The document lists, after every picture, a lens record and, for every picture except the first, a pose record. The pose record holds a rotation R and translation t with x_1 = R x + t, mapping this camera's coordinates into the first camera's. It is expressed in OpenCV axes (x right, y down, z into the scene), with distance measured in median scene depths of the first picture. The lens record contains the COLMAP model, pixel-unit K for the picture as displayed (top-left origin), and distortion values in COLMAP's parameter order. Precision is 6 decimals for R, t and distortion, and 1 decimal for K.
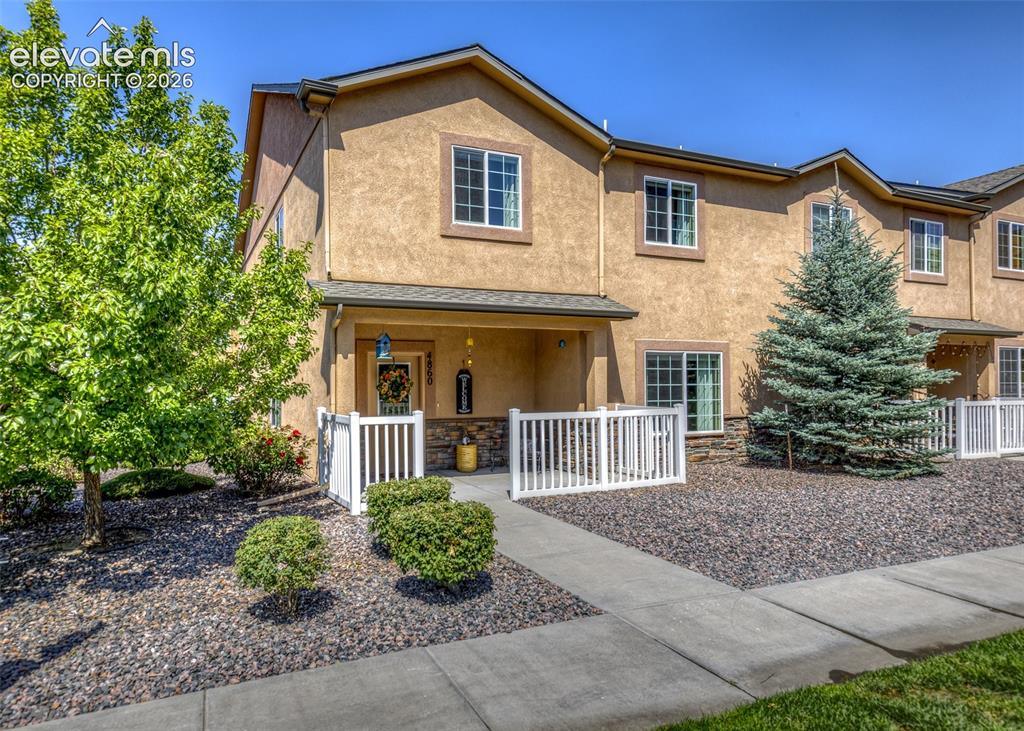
lens RADIAL K [[643.9, 0, 509.6], [0, 643.9, 384.2], [0, 0, 1]] dist [0.006514, -0.001063]
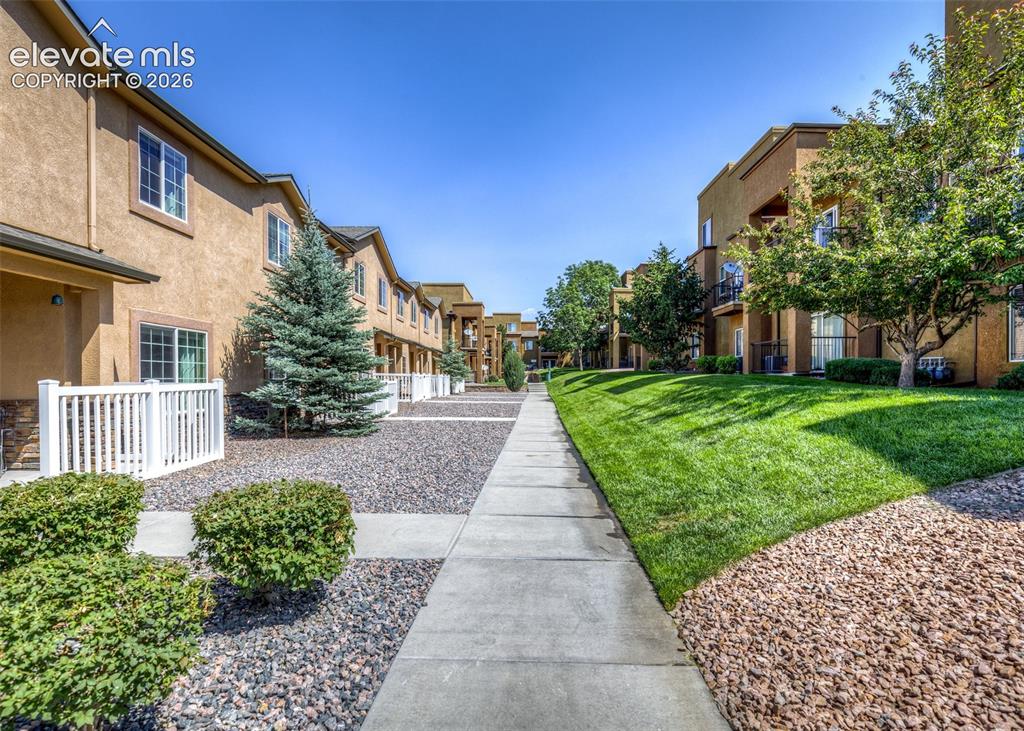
lens RADIAL K [[525.1, 0, 516.9], [0, 525.1, 382.7], [0, 0, 1]] dist [-0.002733, 0.002252]
pose [[0.436211, -0.000291, 0.899845, -0.216720], [-0.002568, 0.999995, 0.001568, 0.029764], [-0.899841, -0.002994, 0.436208, 0.211988]]
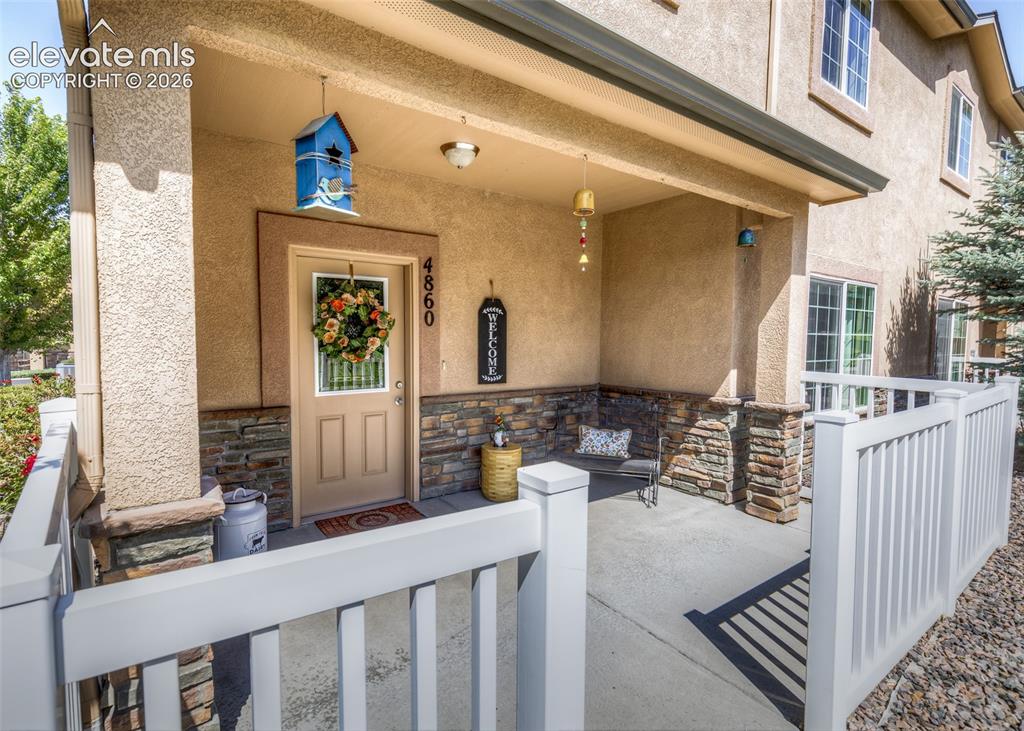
lens RADIAL K [[476.1, 0, 514.8], [0, 476.1, 363.8], [0, 0, 1]] dist [0.004503, 0.001057]
pose [[0.984329, 0.005734, 0.176251, -0.121746], [-0.016823, 0.997966, 0.061484, 0.006284], [-0.175540, -0.063485, 0.982423, 0.626764]]
